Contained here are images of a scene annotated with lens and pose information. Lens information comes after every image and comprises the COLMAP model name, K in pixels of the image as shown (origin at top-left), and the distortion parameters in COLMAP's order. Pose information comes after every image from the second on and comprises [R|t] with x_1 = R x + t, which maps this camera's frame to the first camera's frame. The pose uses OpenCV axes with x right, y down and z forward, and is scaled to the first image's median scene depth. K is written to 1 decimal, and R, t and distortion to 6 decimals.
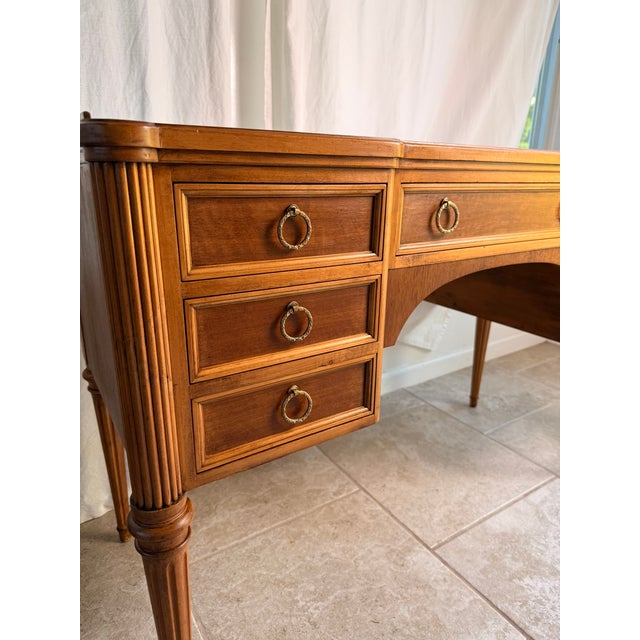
lens RADIAL K [[461.5, 0, 322.1], [0, 461.5, 316.5], [0, 0, 1]] dist [0.011004, -0.028582]
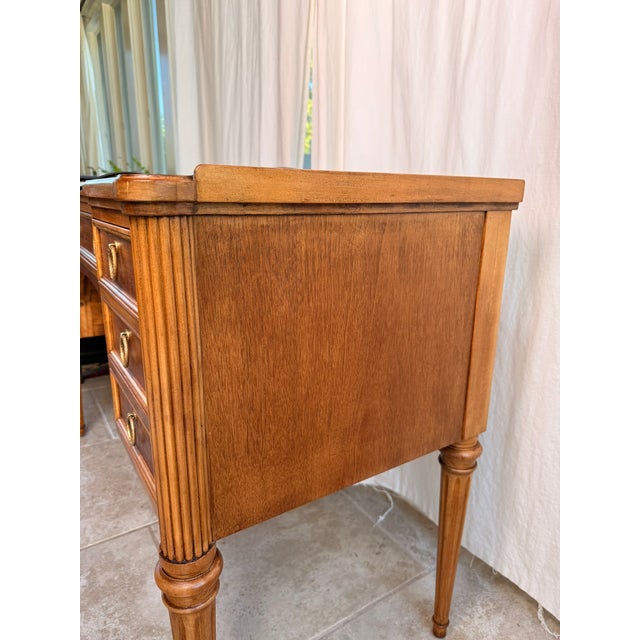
lens RADIAL K [[461.5, 0, 325.4], [0, 461.5, 319.1], [0, 0, 1]] dist [0.011004, -0.028582]
pose [[0.015476, 0.248916, -0.968401, 1.473074], [-0.317609, 0.919581, 0.231292, -0.447458], [0.948095, 0.303994, 0.093289, 1.382030]]
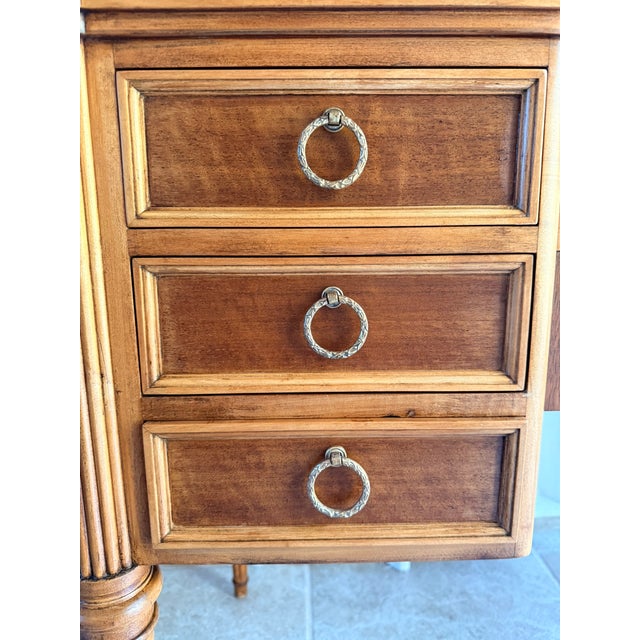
lens RADIAL K [[451.6, 0, 313.0], [0, 451.6, 321.6], [0, 0, 1]] dist [-0.023805, 0.001228]
pose [[0.839142, 0.049890, -0.541619, 0.136722], [-0.137731, 0.982820, -0.122860, 0.050498], [0.526184, 0.177695, 0.831598, 0.349171]]
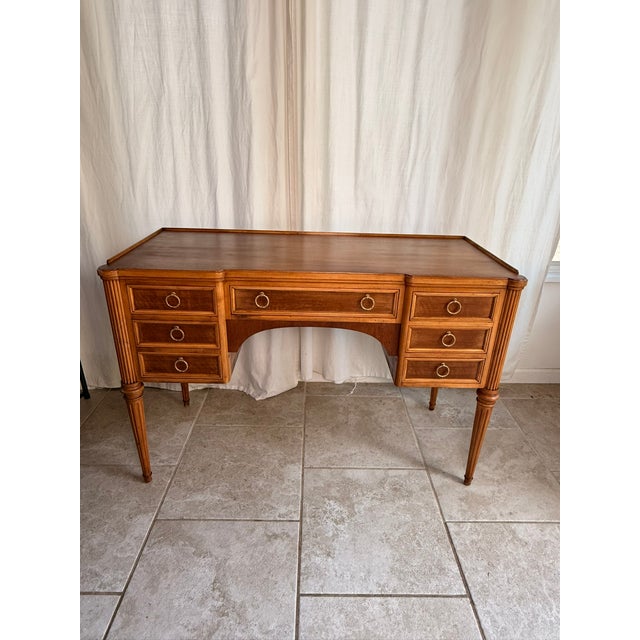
lens RADIAL K [[413.9, 0, 326.5], [0, 413.9, 308.3], [0, 0, 1]] dist [-0.022684, 0.019567]
pose [[0.847588, 0.218748, -0.483471, 1.139496], [-0.179920, 0.975581, 0.125982, -0.374108], [0.499223, -0.019795, 0.866247, -0.385988]]
